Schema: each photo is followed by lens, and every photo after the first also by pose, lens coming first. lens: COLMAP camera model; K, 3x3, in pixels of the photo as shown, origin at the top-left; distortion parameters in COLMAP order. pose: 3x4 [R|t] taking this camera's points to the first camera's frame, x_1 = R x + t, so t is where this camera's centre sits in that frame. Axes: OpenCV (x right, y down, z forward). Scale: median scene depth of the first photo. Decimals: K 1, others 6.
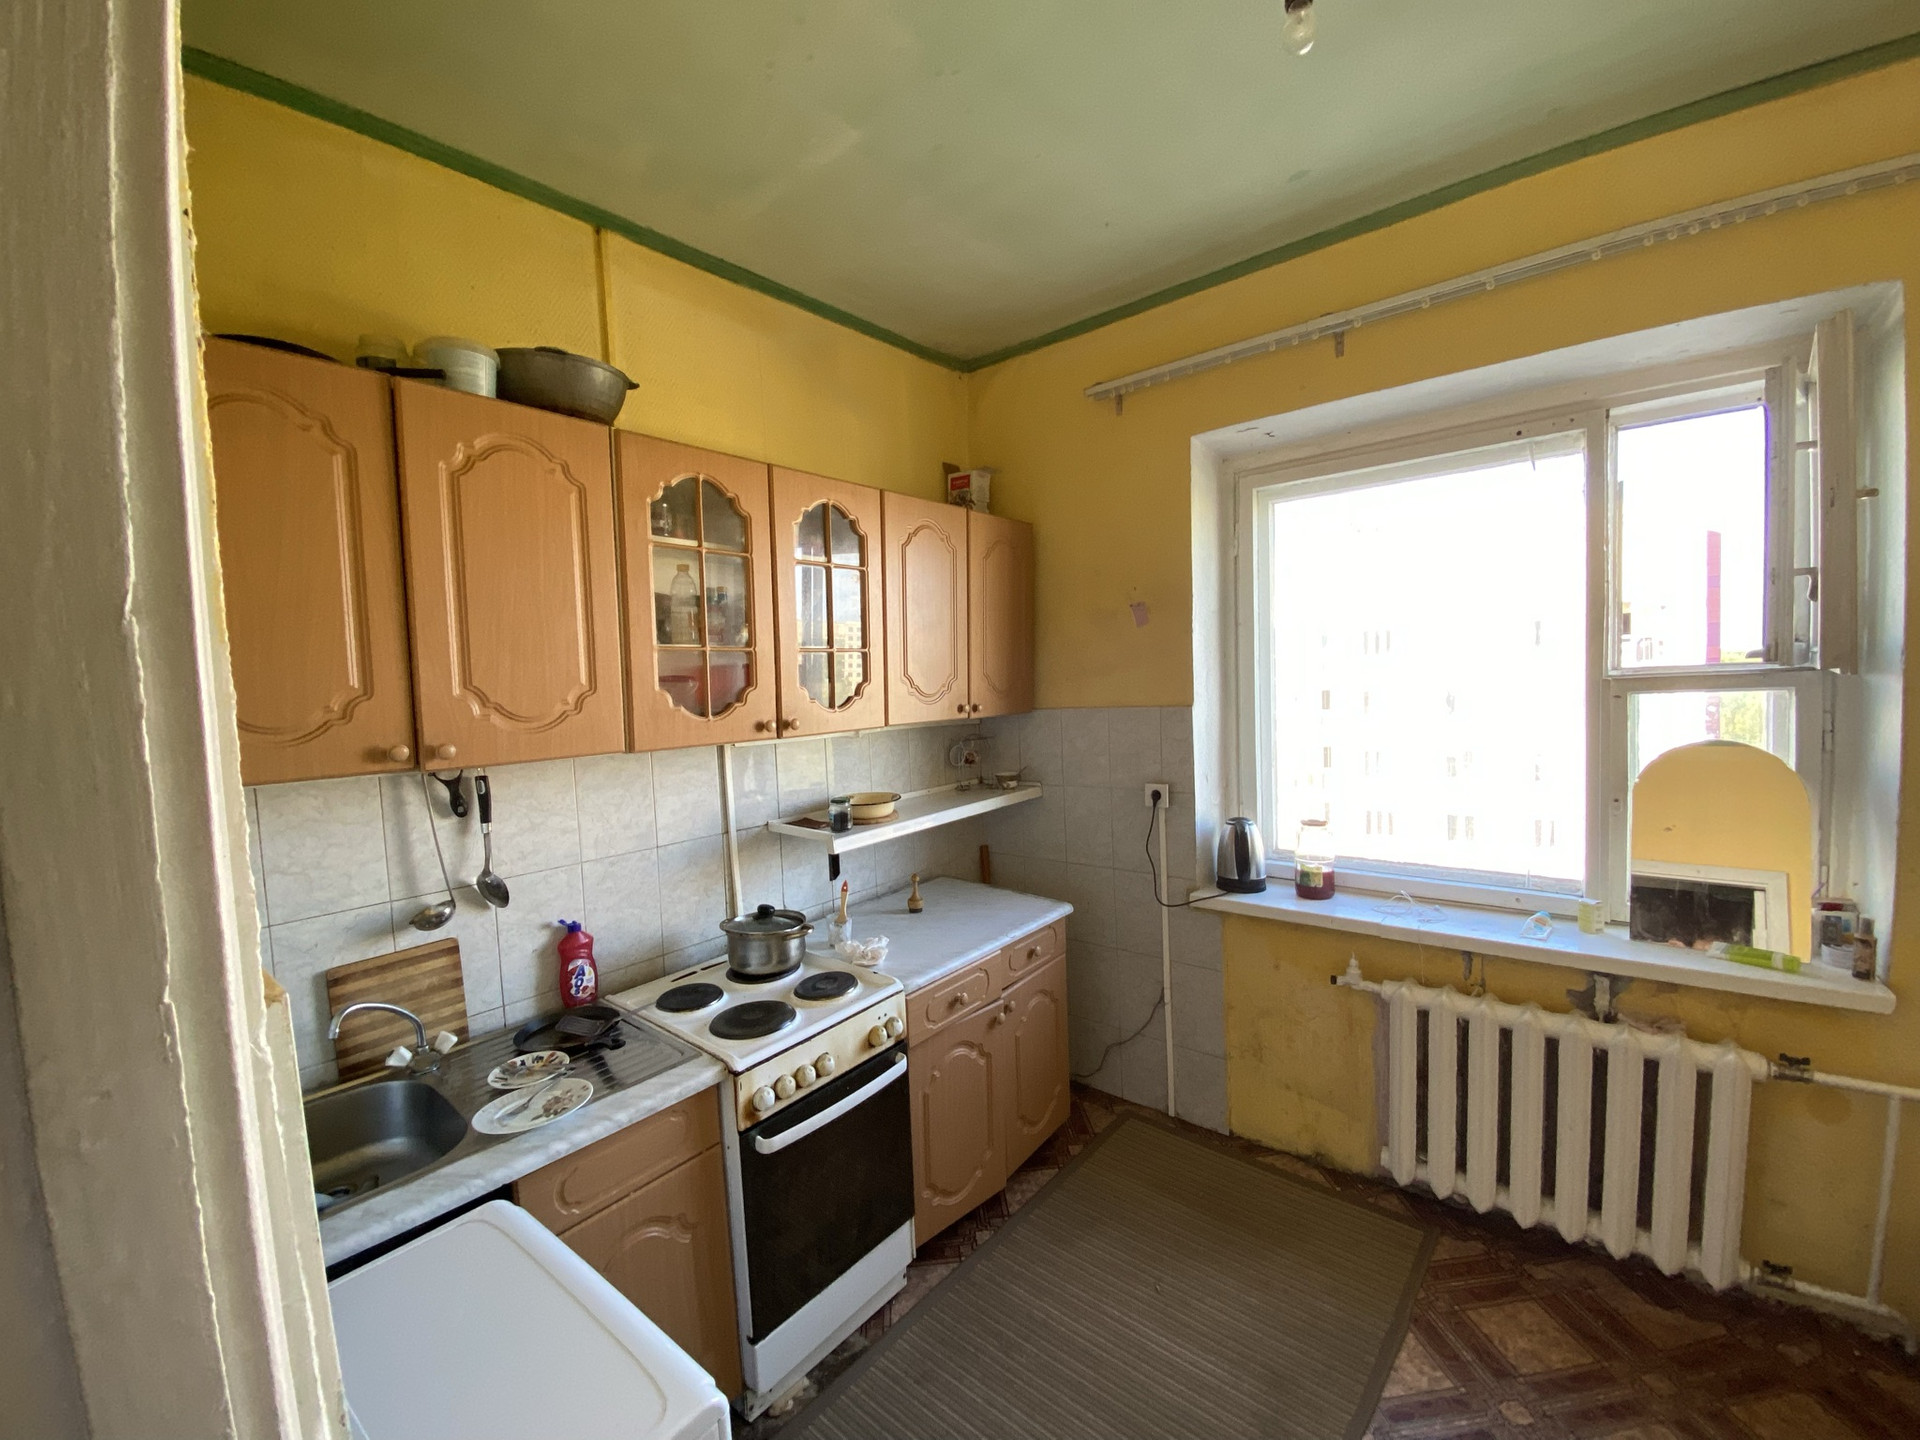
lens RADIAL K [[752.7, 0, 1006.9], [0, 752.7, 718.3], [0, 0, 1]] dist [0.000433, -0.021744]
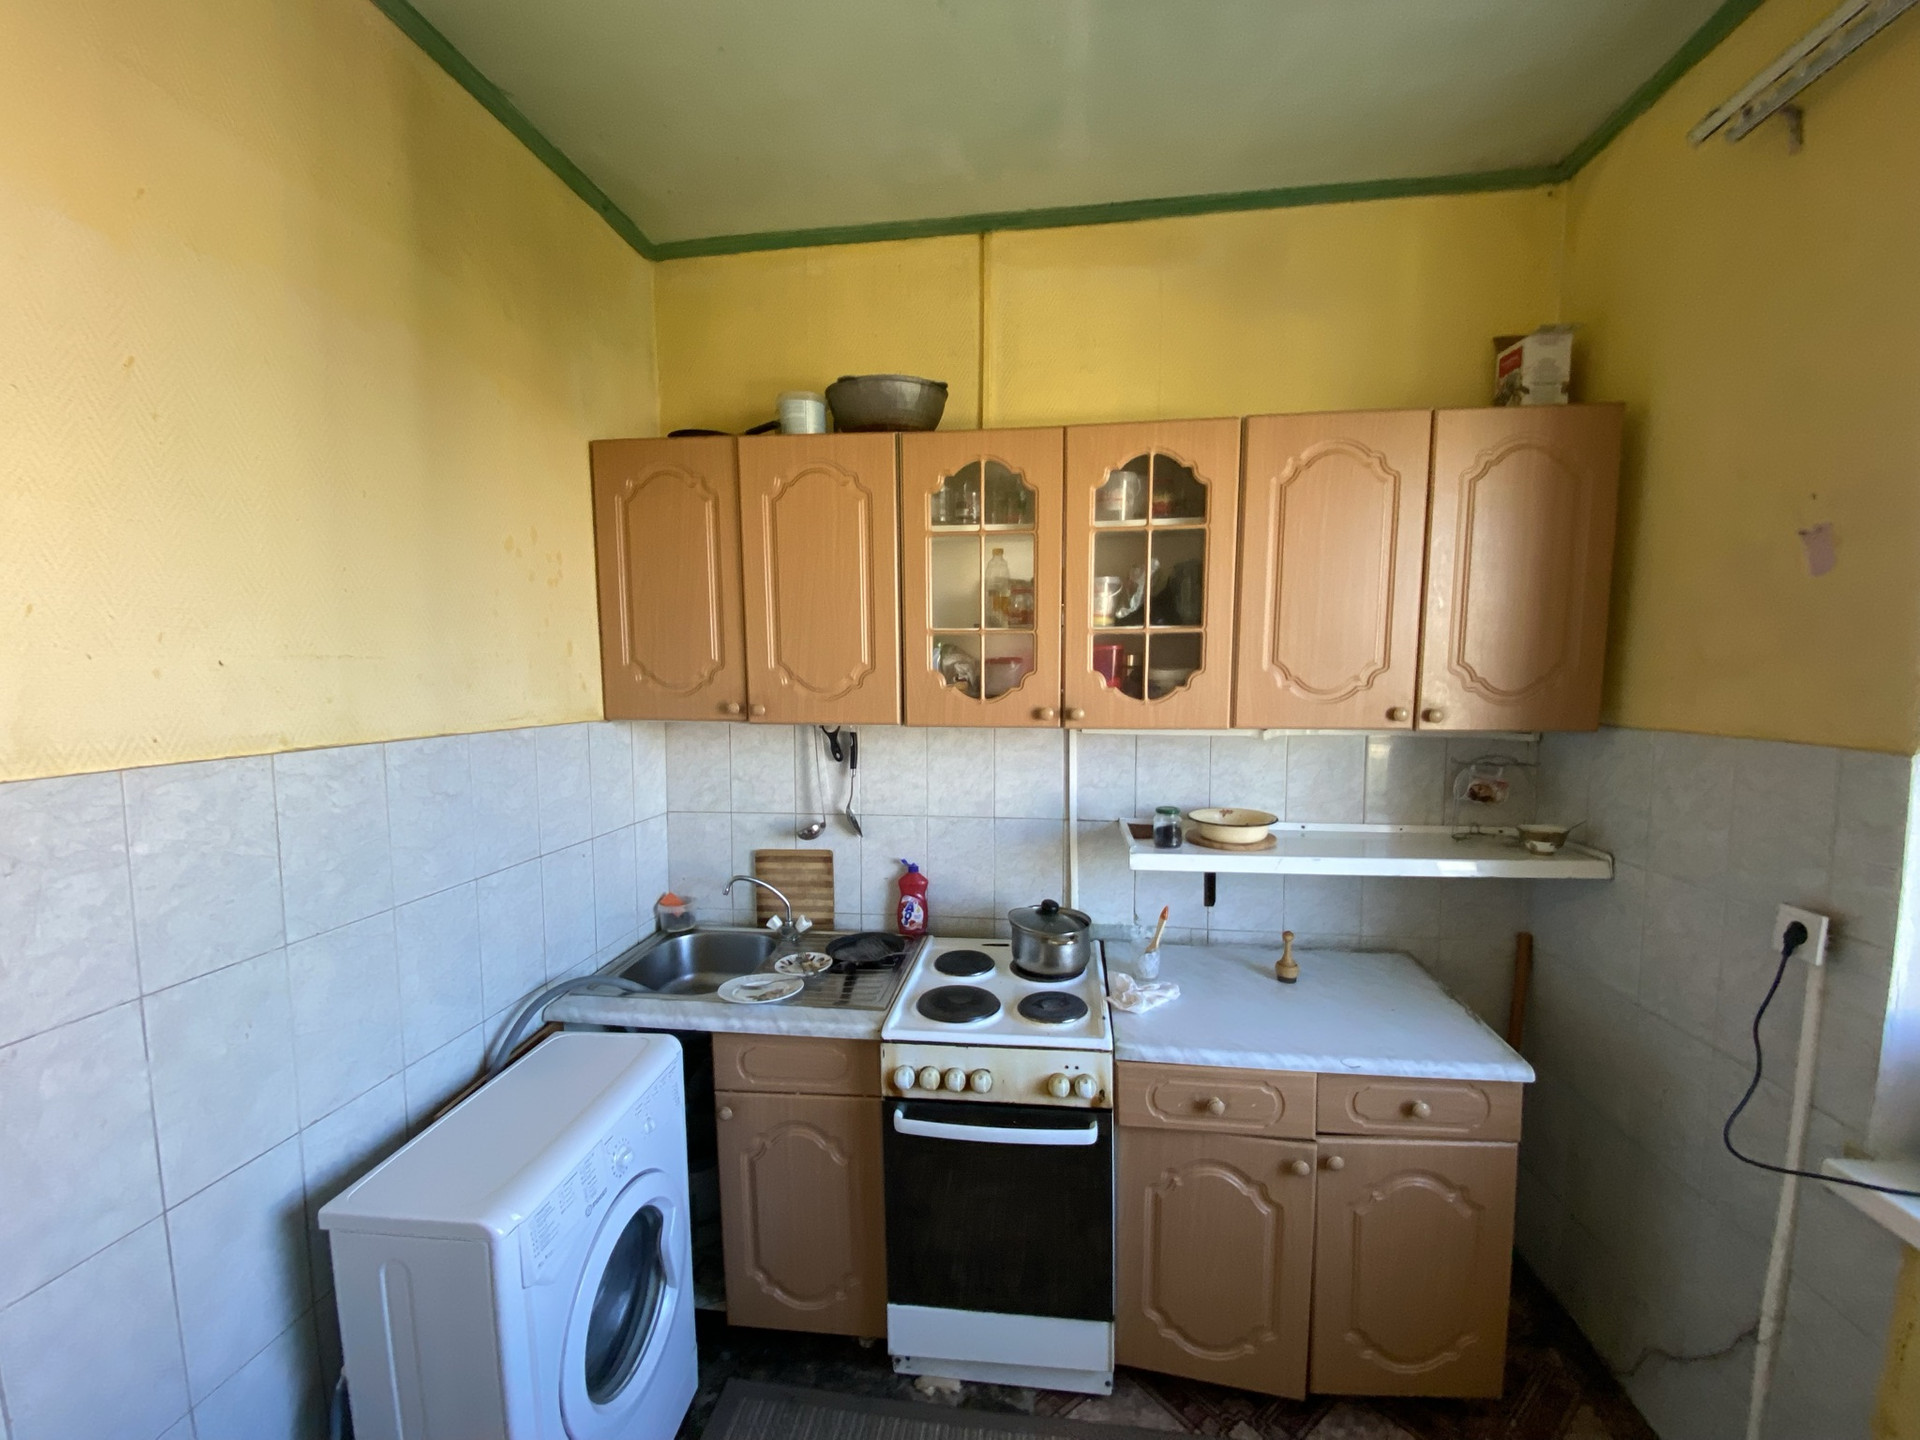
lens RADIAL K [[776.7, 0, 960.0], [0, 776.7, 720.0], [0, 0, 1]] dist [0.008494, -0.019851]
pose [[0.513683, 0.100744, -0.852045, 0.477802], [-0.066676, 0.994766, 0.077421, -0.052875], [0.855385, 0.017041, 0.517712, 0.431927]]
